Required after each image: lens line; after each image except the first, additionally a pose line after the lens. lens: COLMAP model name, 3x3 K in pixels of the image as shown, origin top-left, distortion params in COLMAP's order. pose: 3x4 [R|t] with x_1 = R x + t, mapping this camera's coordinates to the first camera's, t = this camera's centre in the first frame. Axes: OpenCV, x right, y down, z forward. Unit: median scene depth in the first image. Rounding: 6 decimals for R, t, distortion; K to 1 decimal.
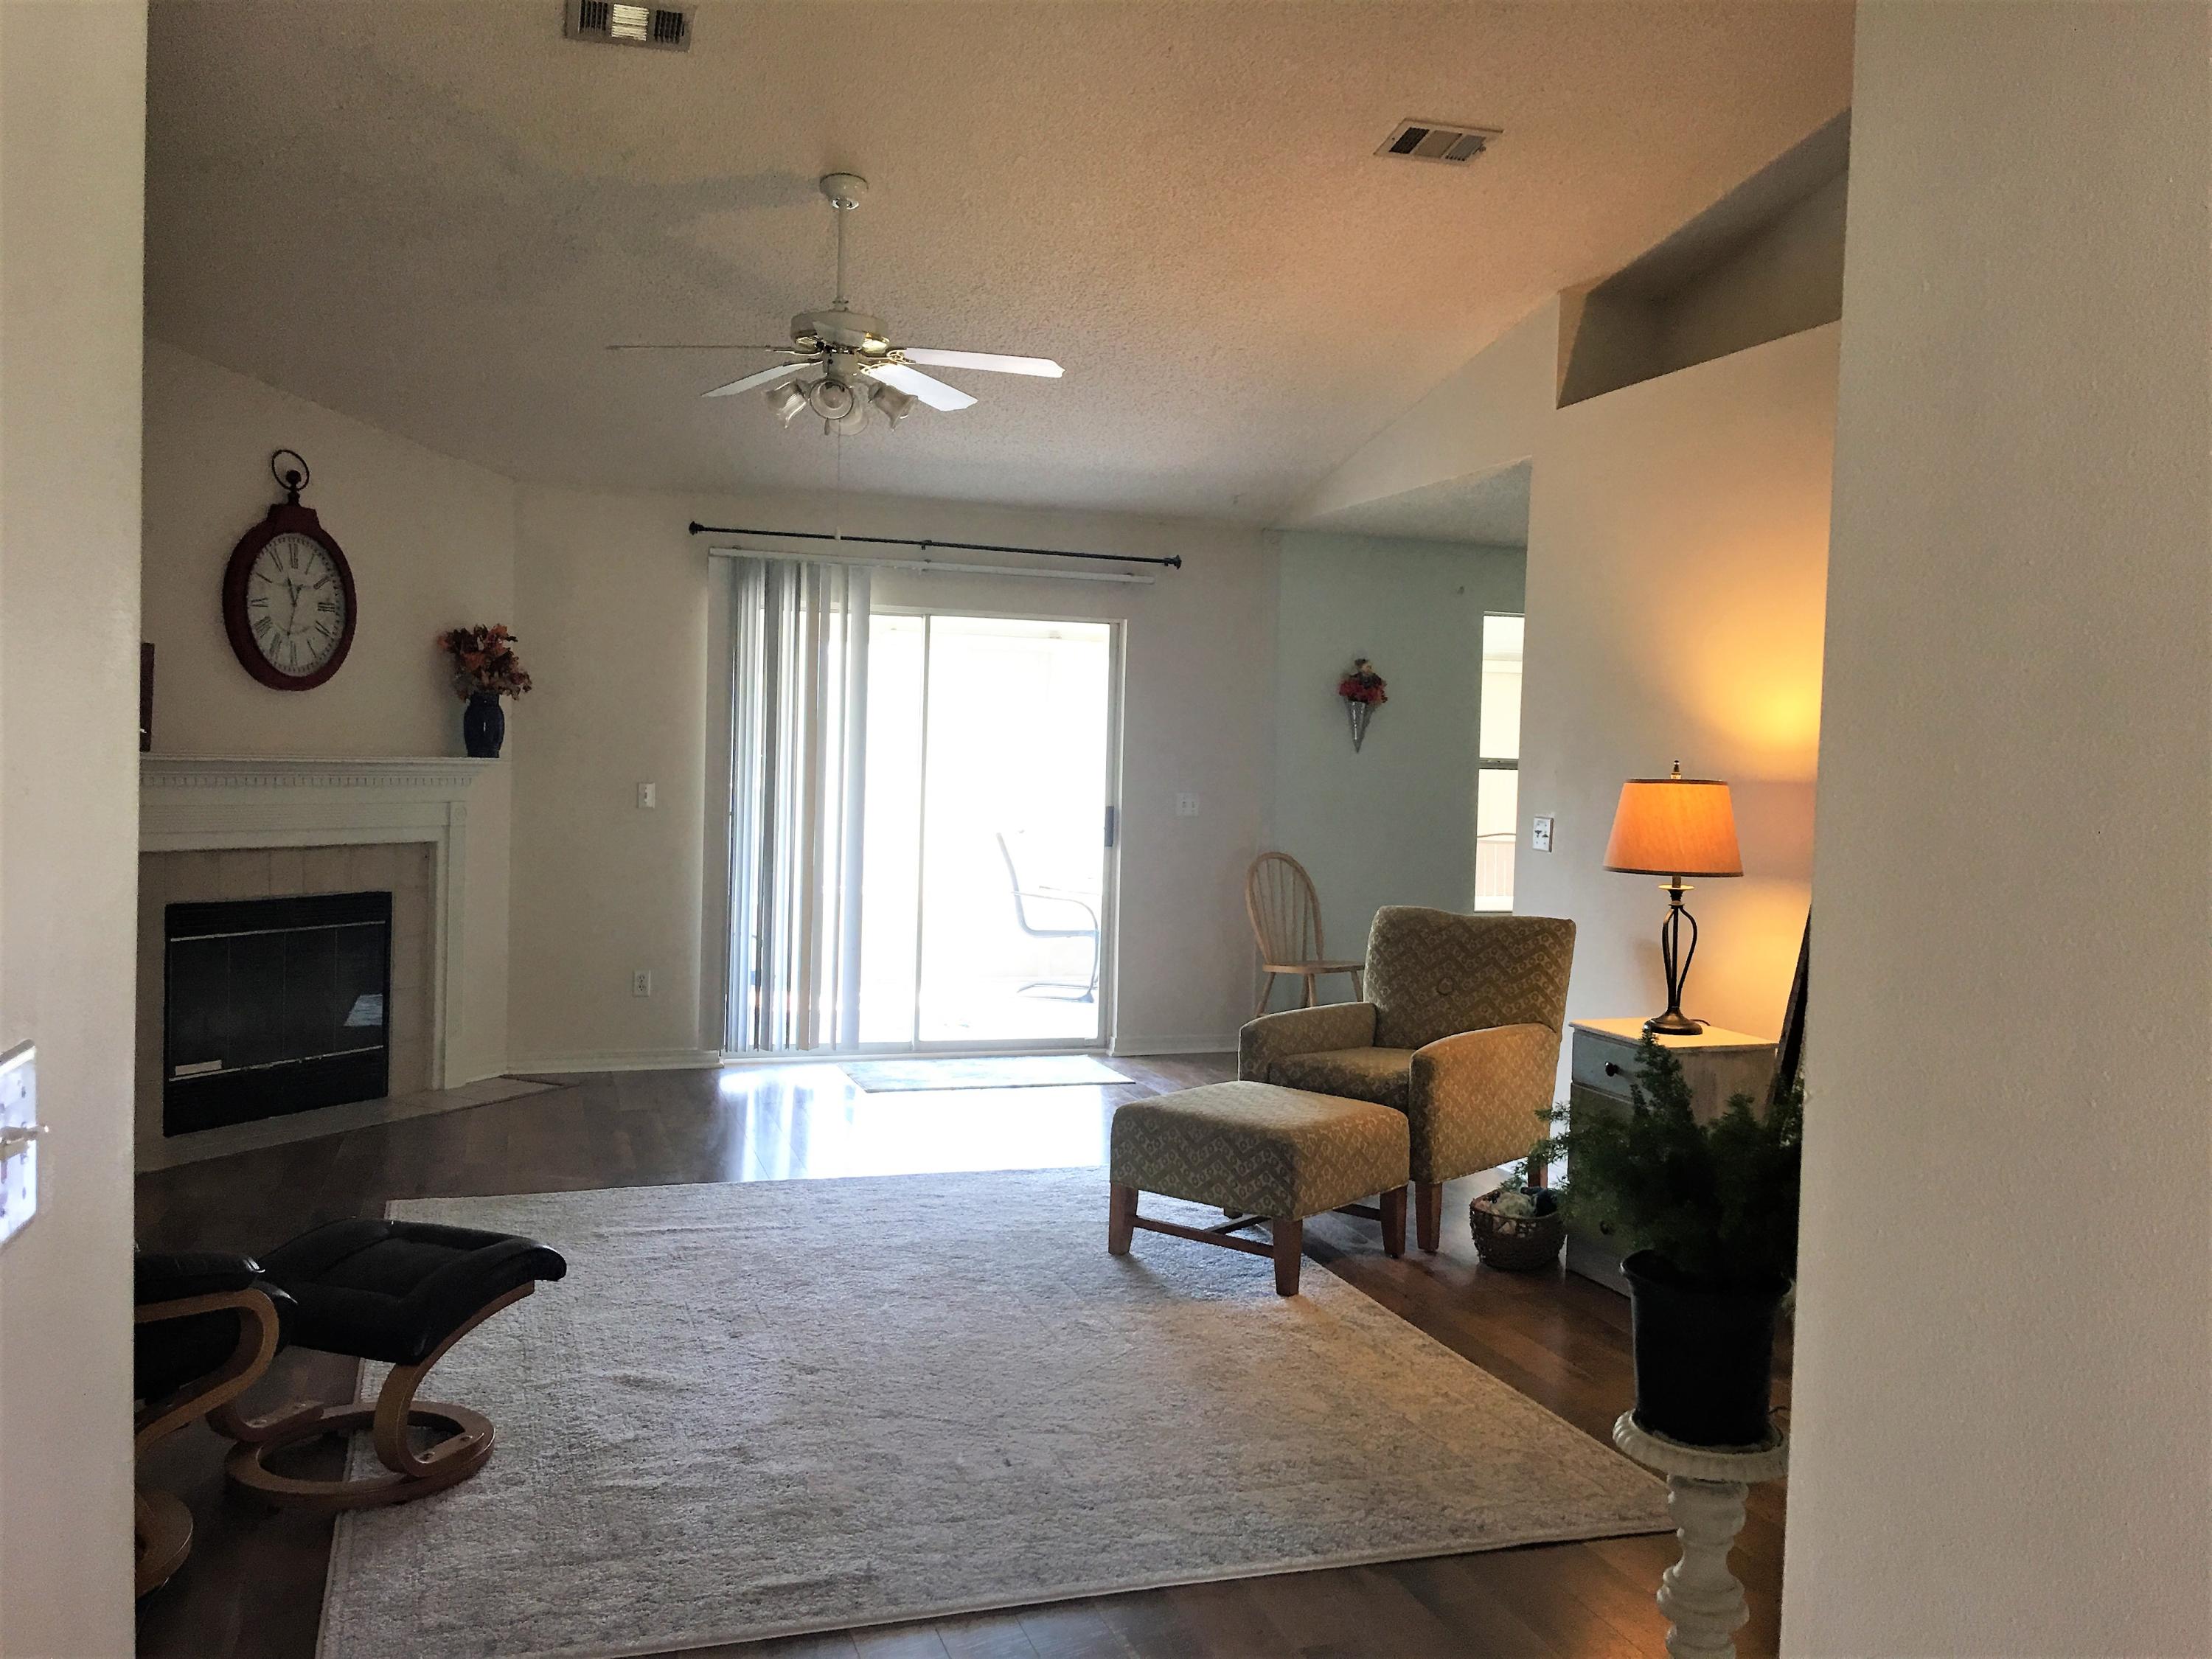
lens RADIAL K [[1864.8, 0, 1106.0], [0, 1864.8, 829.5], [0, 0, 1]] dist [0.081148, -0.160700]
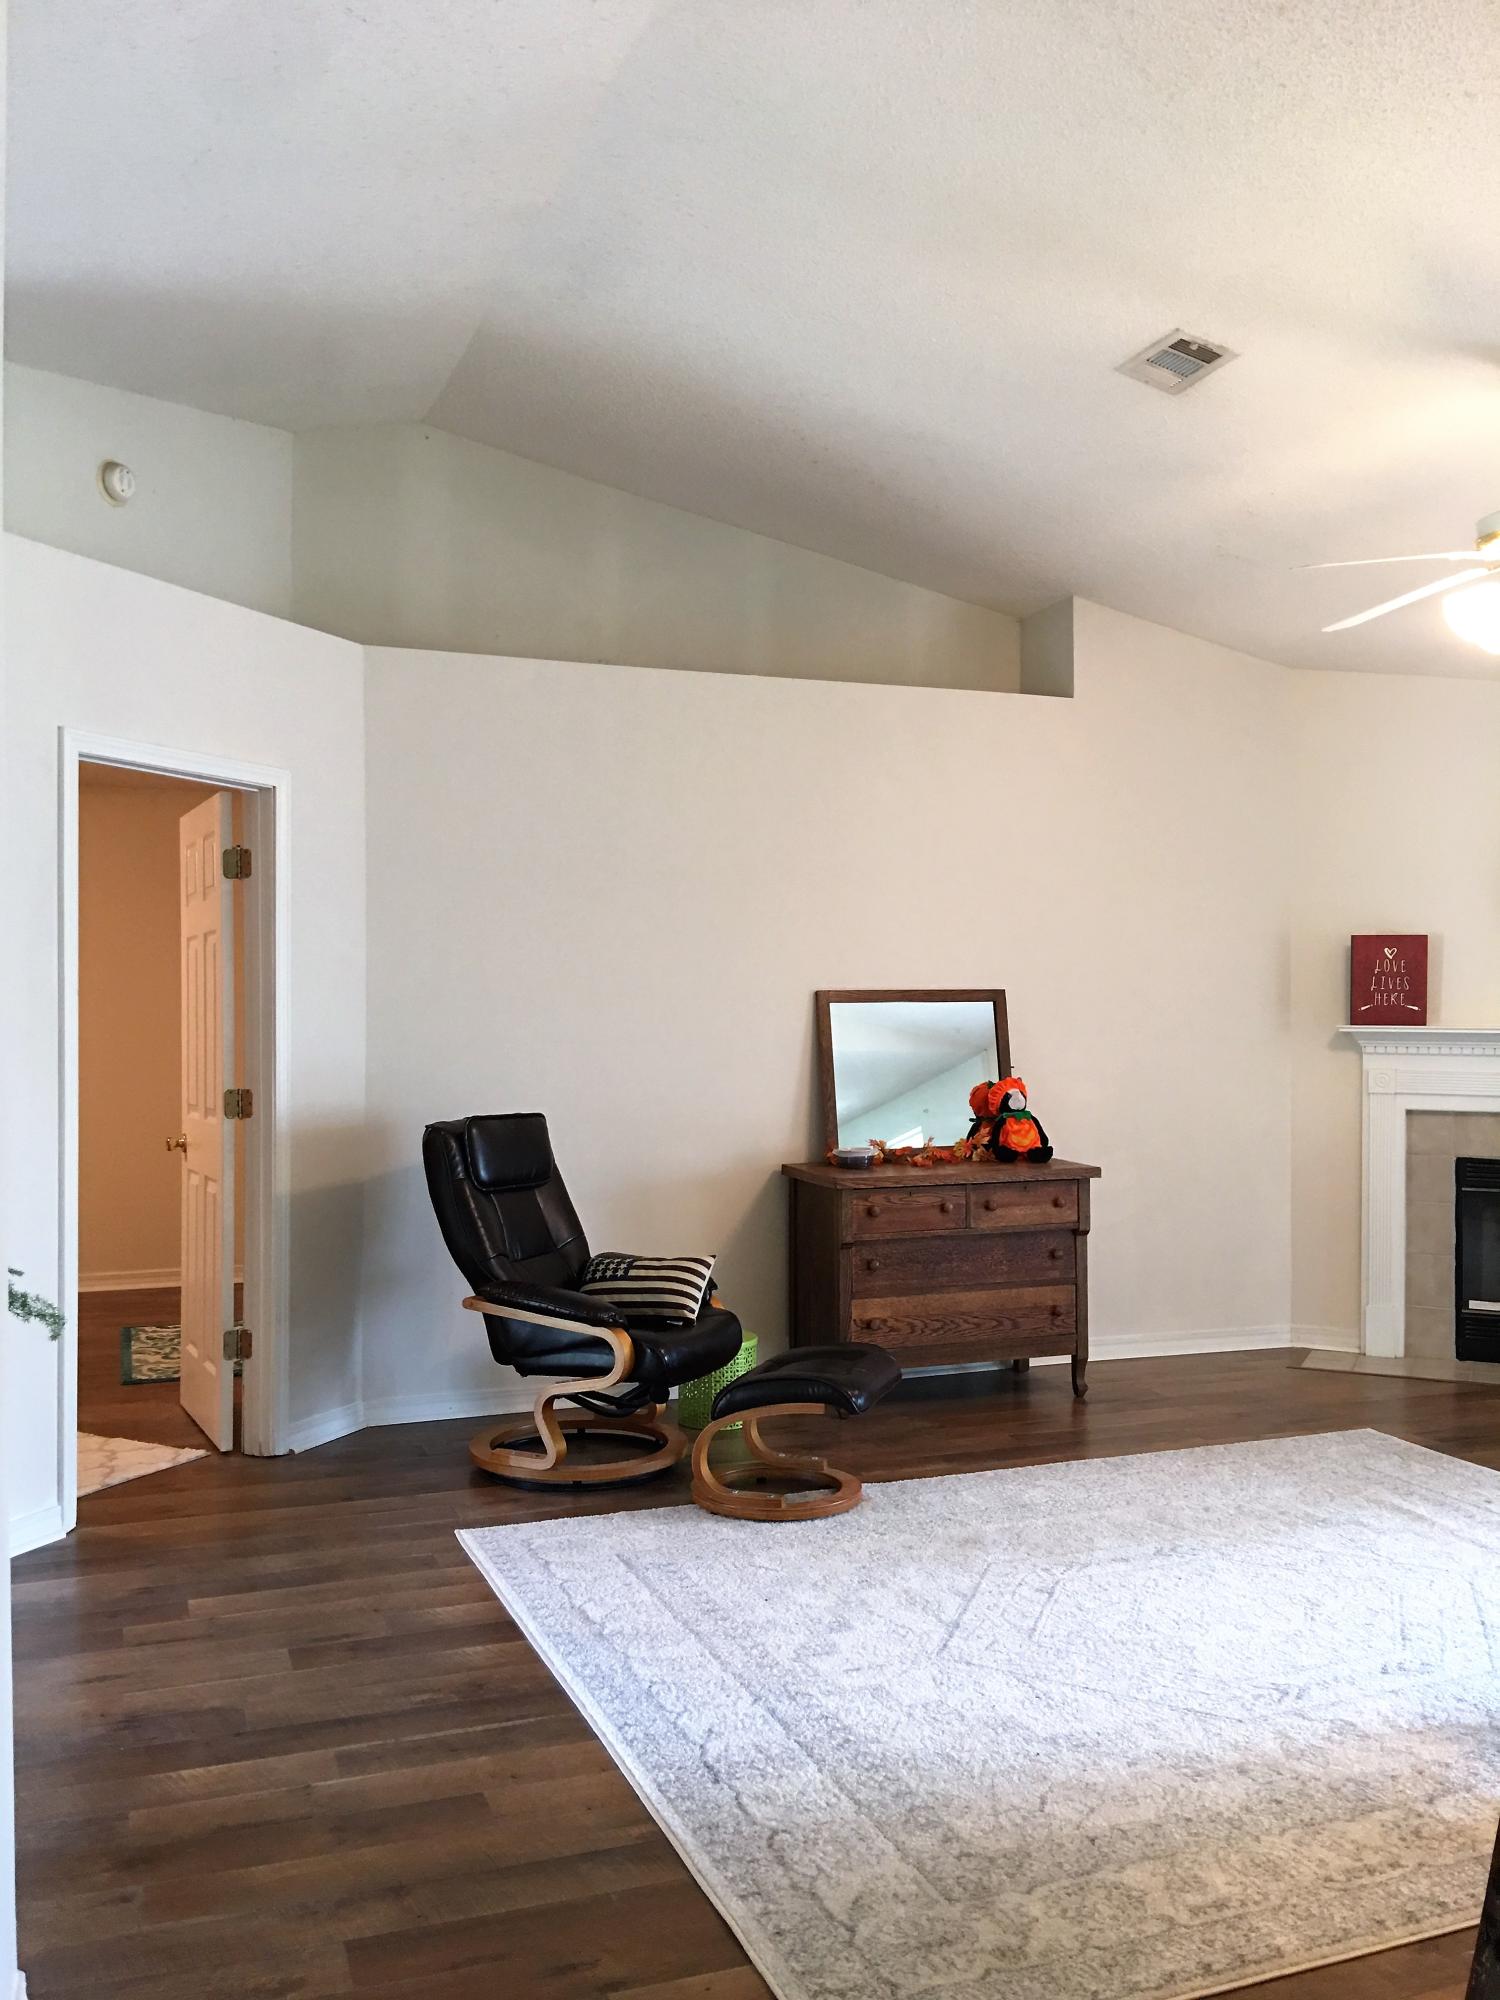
lens RADIAL K [[1686.1, 0, 750.0], [0, 1686.1, 1000.0], [0, 0, 1]] dist [0.081148, -0.160700]
pose [[0.060072, -0.026289, -0.997848, 0.493007], [-0.047034, 0.998468, -0.029137, -0.005499], [0.997085, 0.048683, 0.058743, 0.469441]]
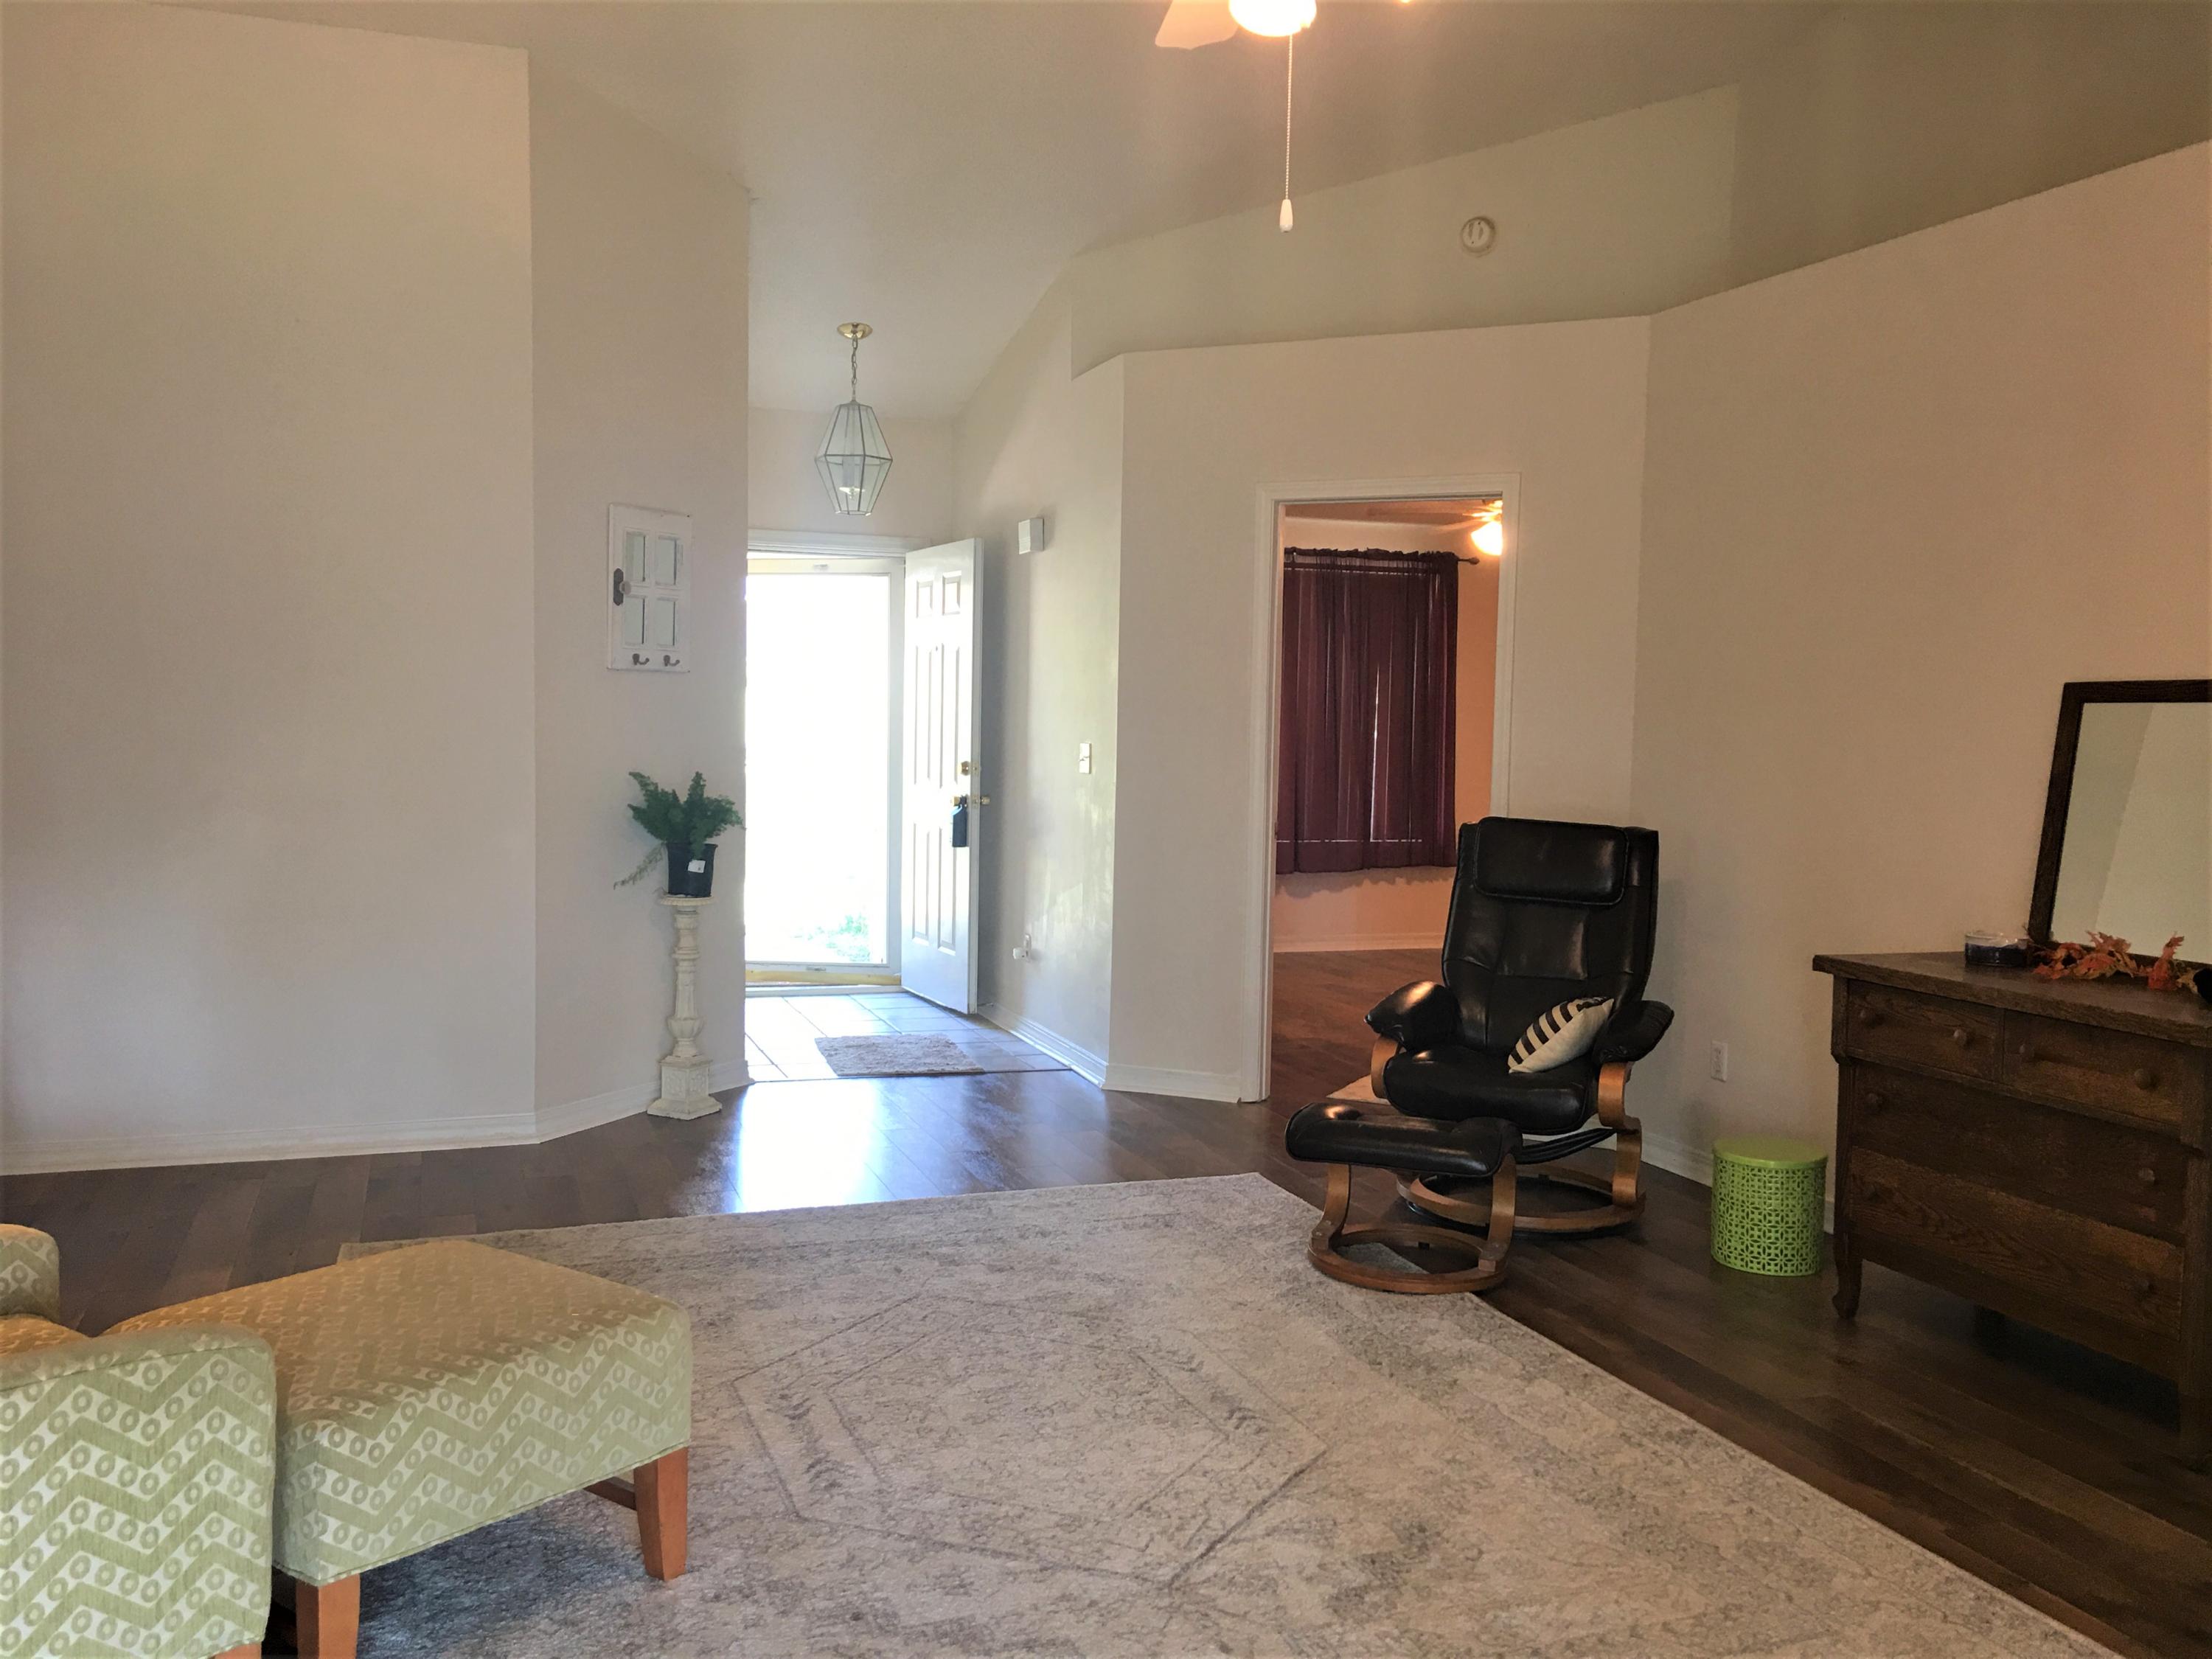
lens RADIAL K [[1864.8, 0, 1106.0], [0, 1864.8, 829.5], [0, 0, 1]] dist [0.081148, -0.160700]
pose [[-0.998083, -0.041051, -0.046305, -0.064963], [-0.045931, 0.992893, 0.109791, -0.044330], [0.041469, 0.111708, -0.992875, 1.173249]]
